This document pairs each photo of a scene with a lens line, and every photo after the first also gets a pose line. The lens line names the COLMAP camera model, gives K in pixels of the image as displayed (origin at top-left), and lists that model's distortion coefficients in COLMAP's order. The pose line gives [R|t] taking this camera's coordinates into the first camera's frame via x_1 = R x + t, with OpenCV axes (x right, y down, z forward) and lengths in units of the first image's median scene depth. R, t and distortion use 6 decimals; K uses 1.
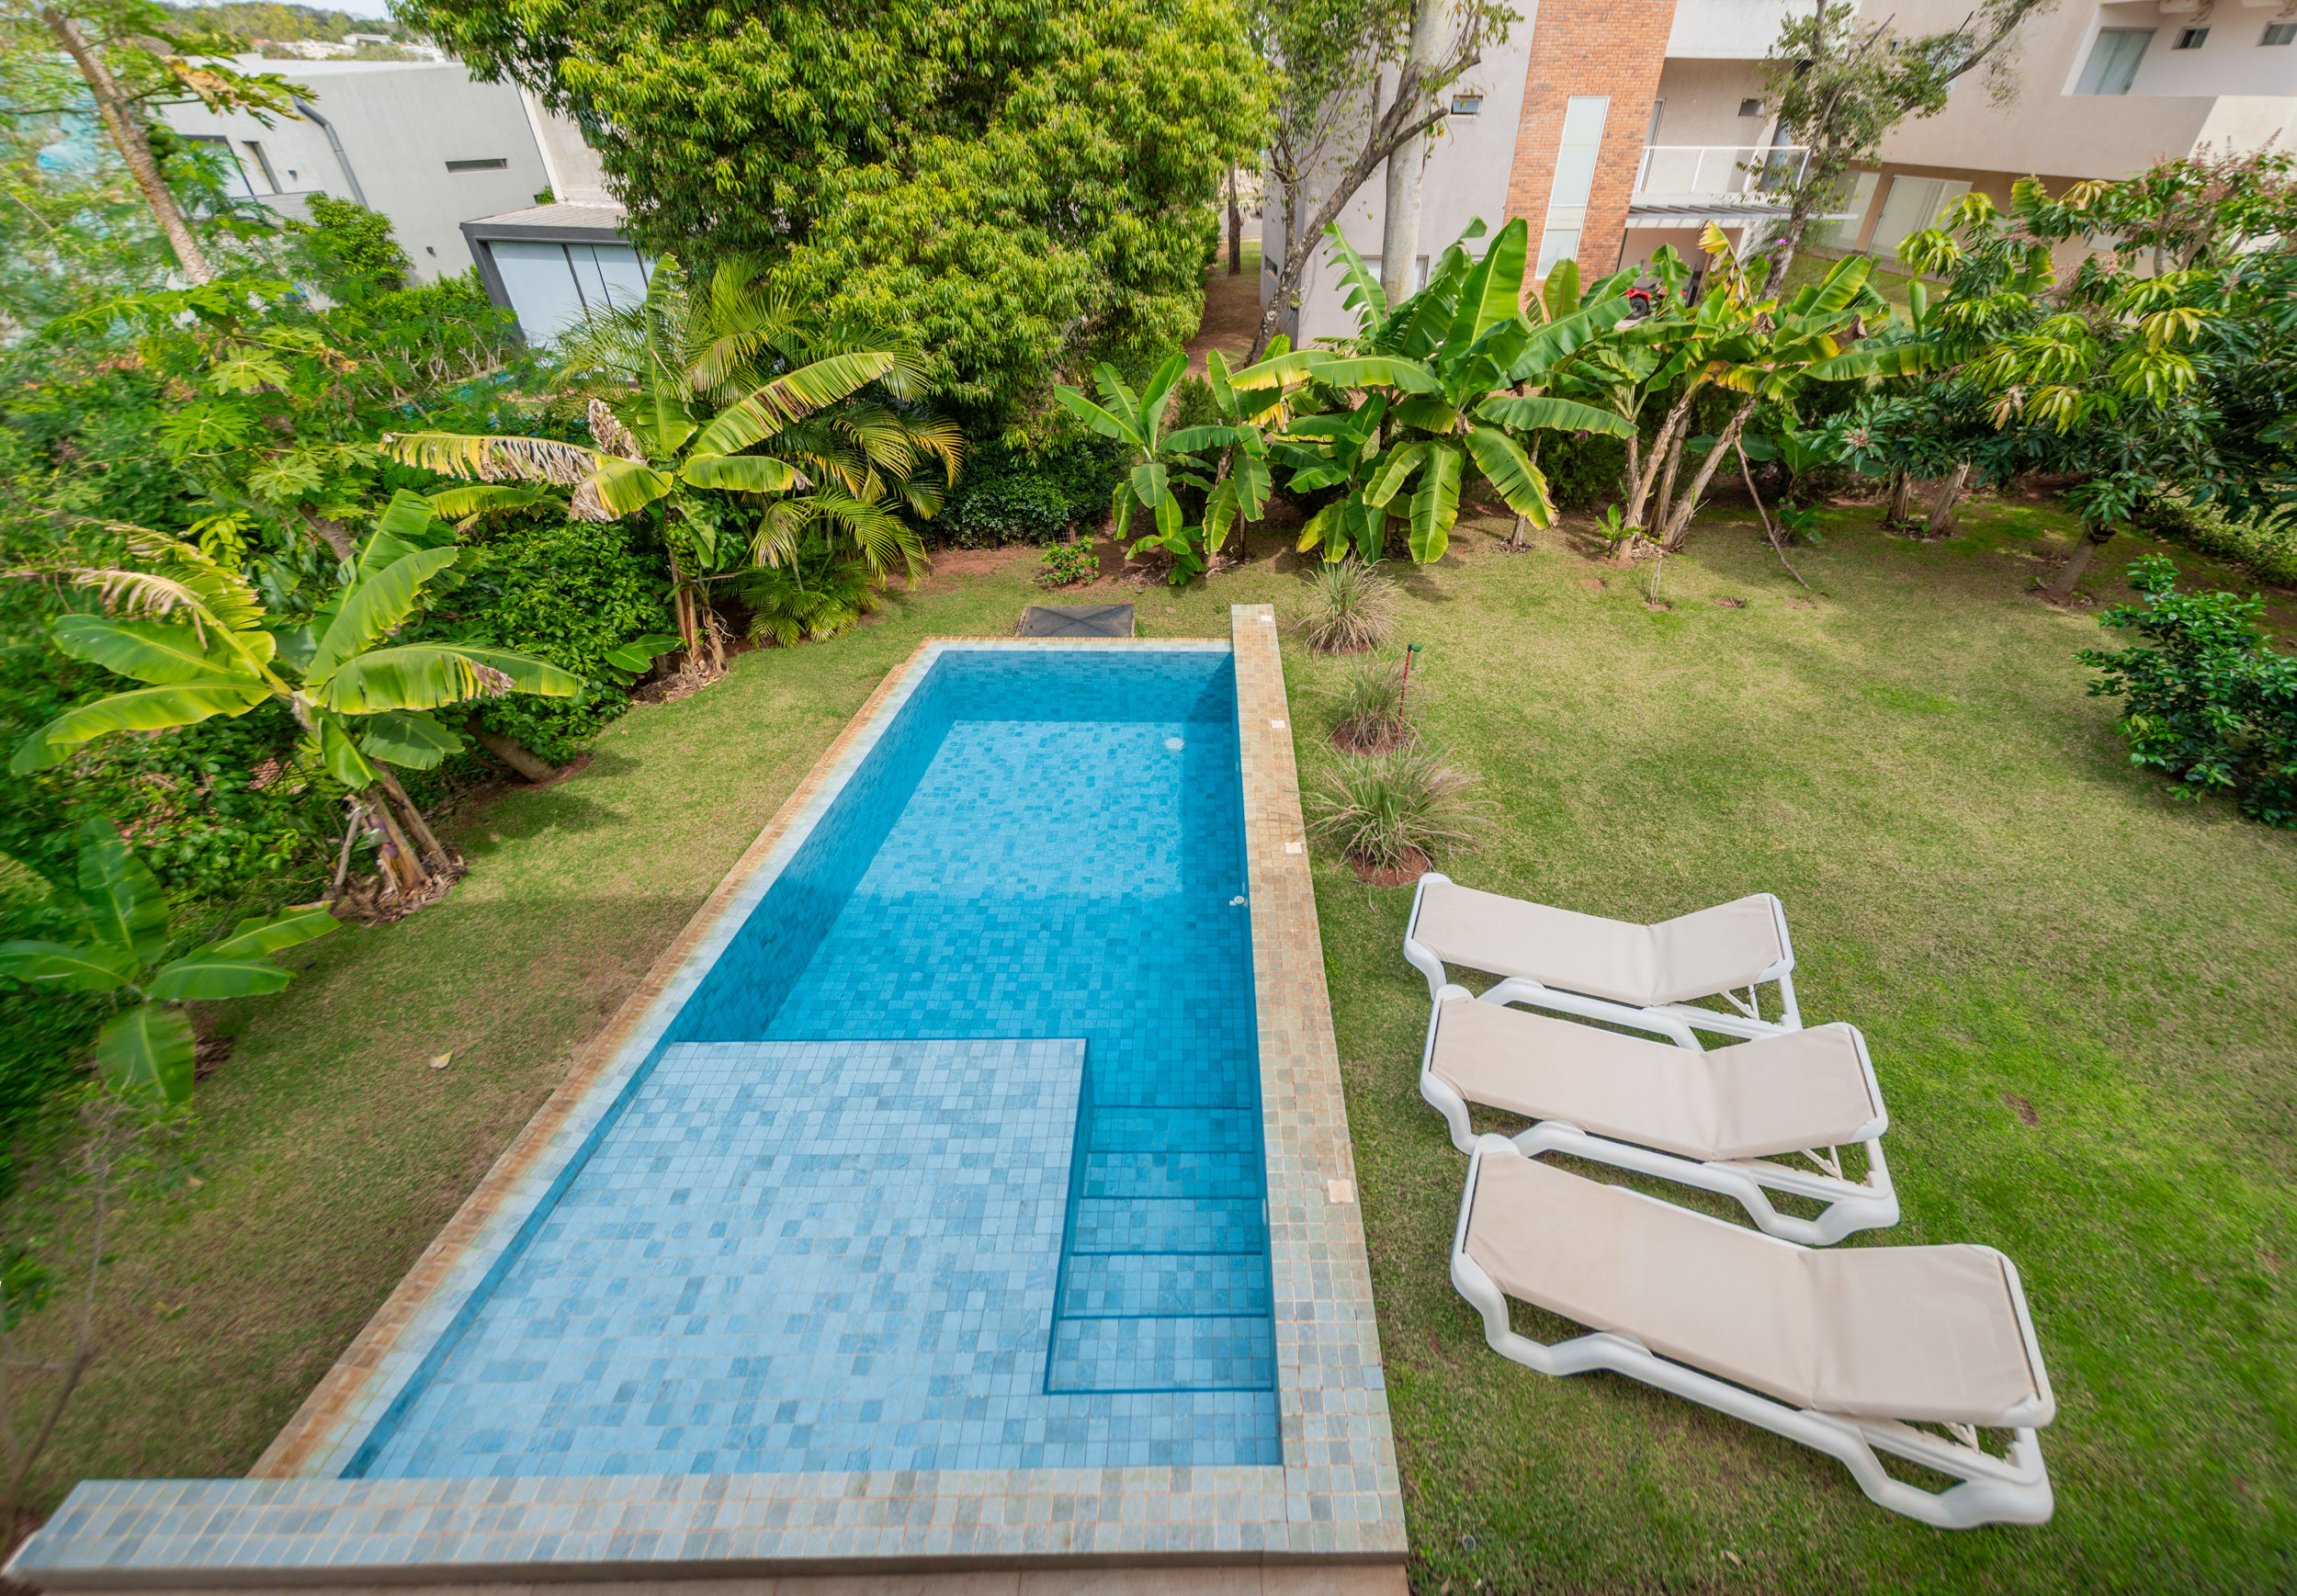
lens RADIAL K [[910.3, 0, 1112.1], [0, 910.3, 682.1], [0, 0, 1]] dist [0.001443, -0.000272]
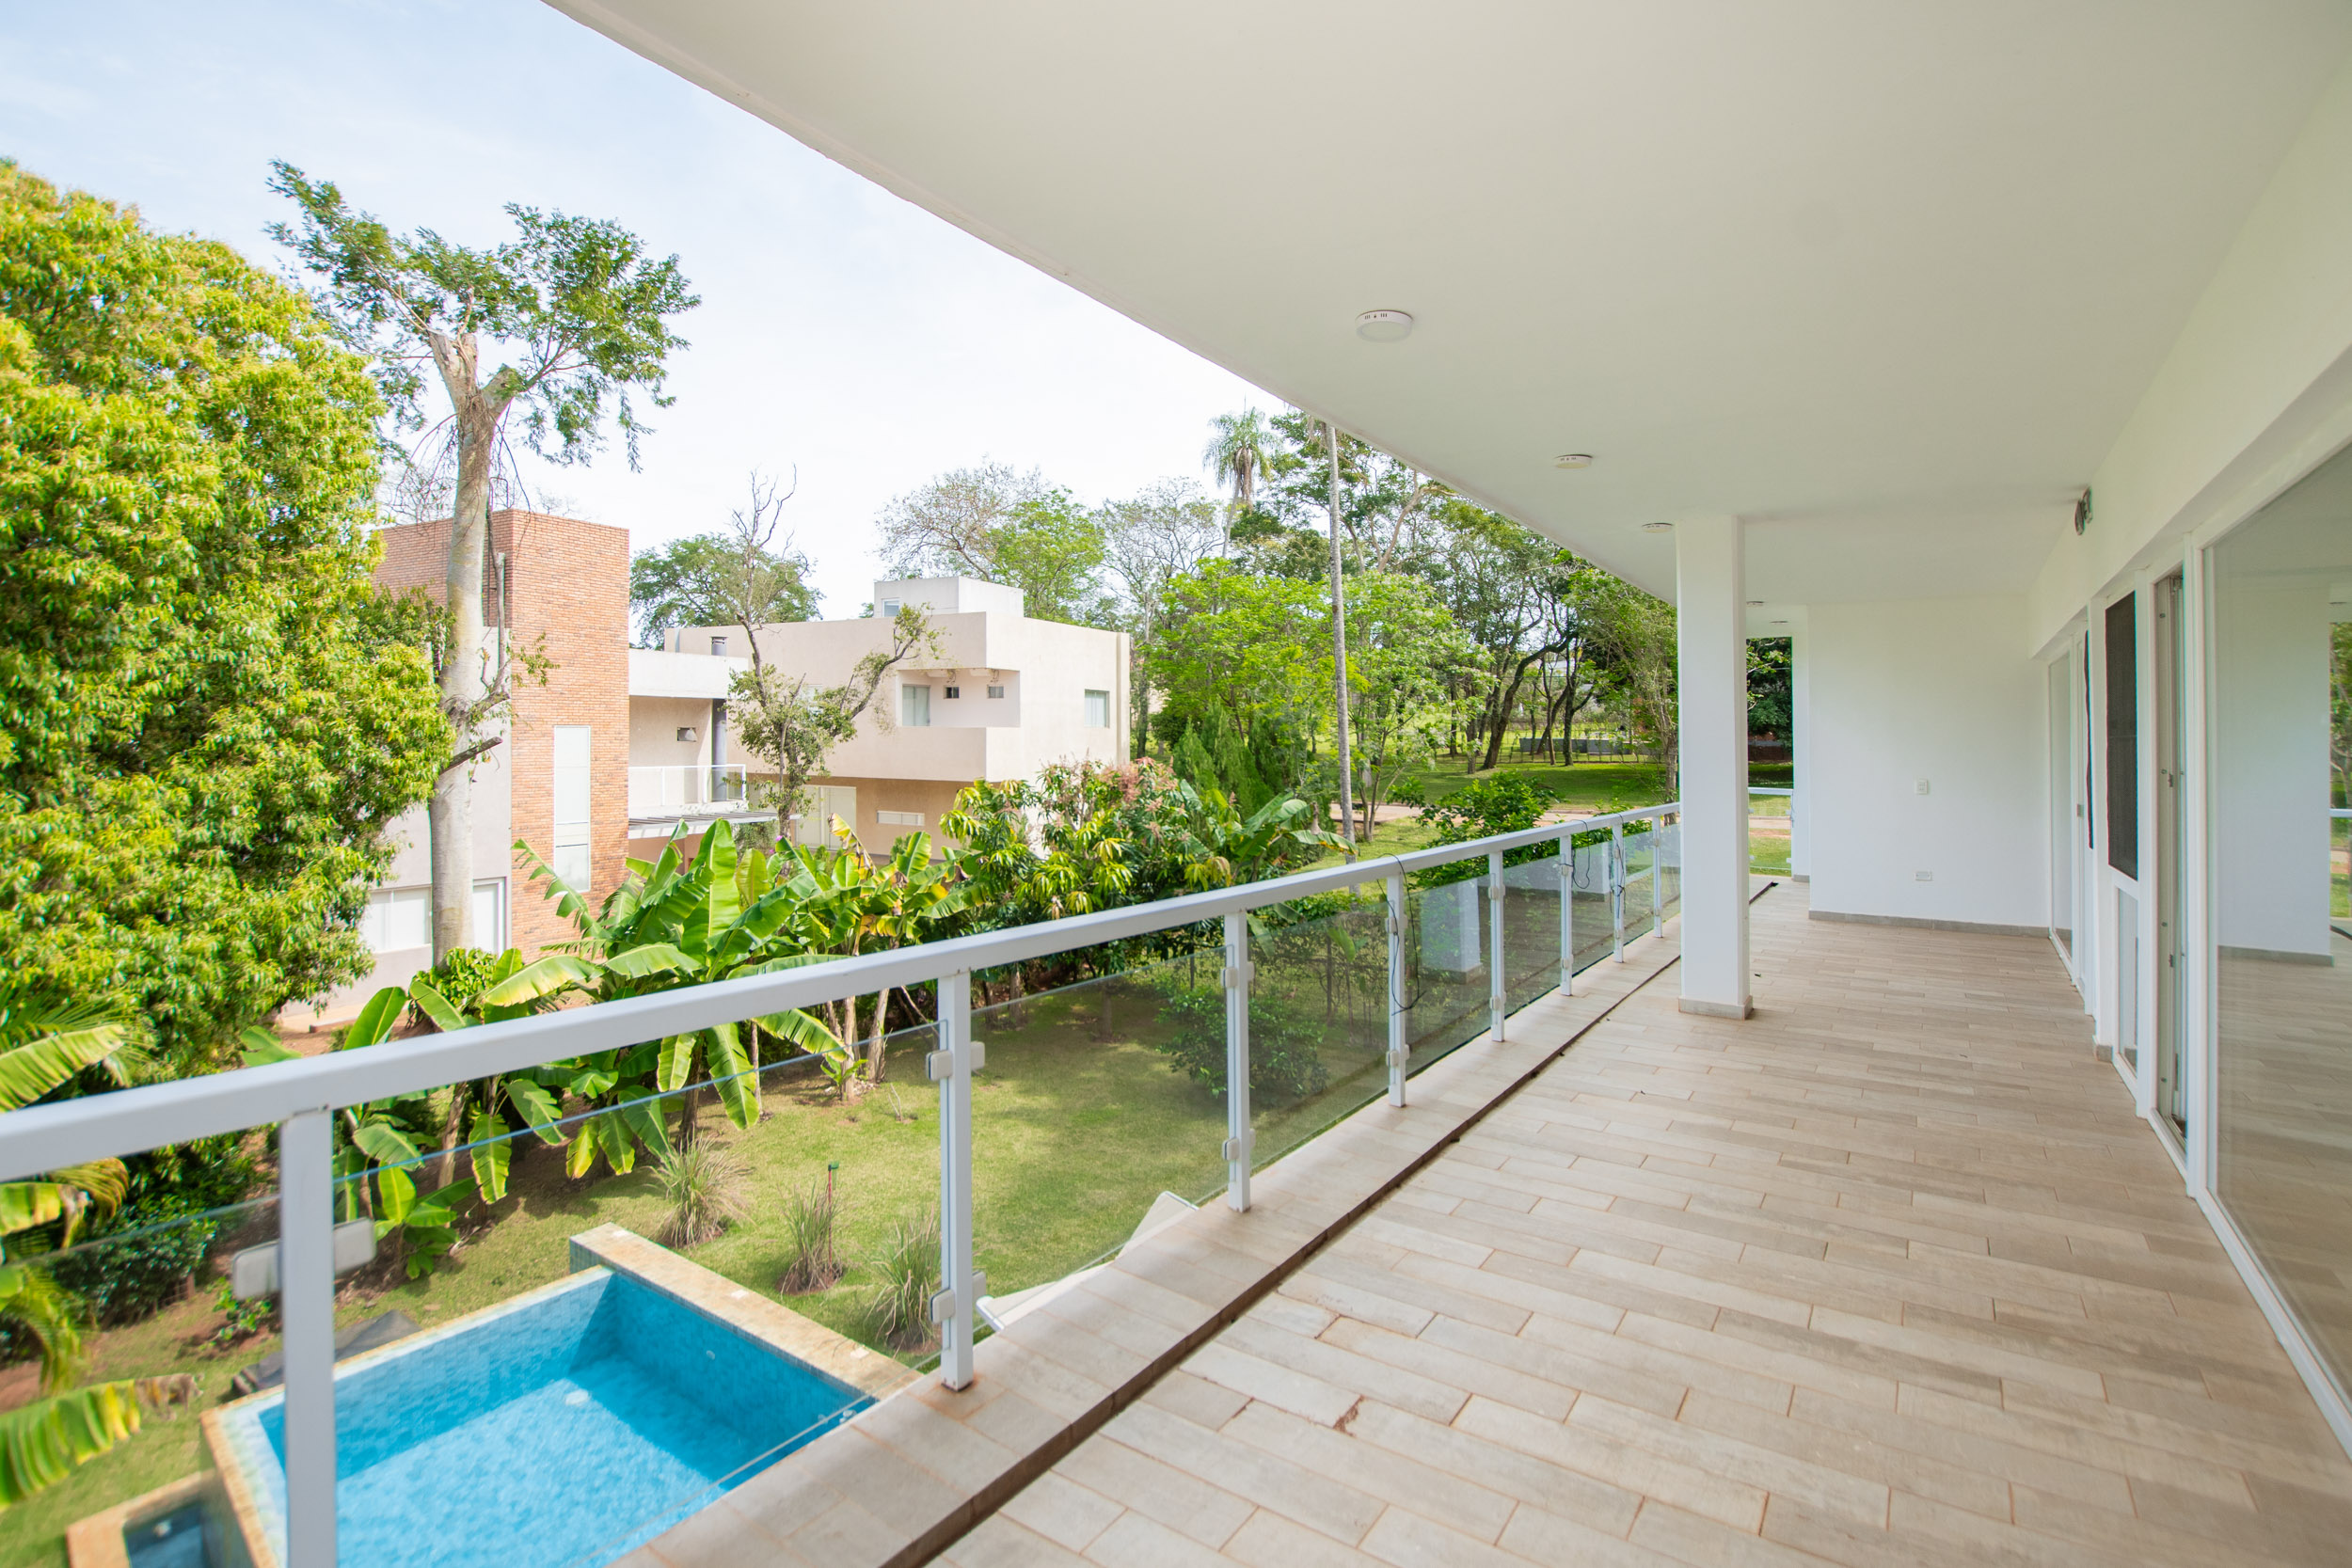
lens RADIAL K [[1266.3, 0, 1176.0], [0, 1266.3, 784.0], [0, 0, 1]] dist [-0.000841, 0.000070]
pose [[0.524138, -0.036612, 0.850846, -0.390934], [0.453617, 0.857560, -0.242536, 0.066177], [-0.720771, 0.513080, 0.466088, -0.122574]]
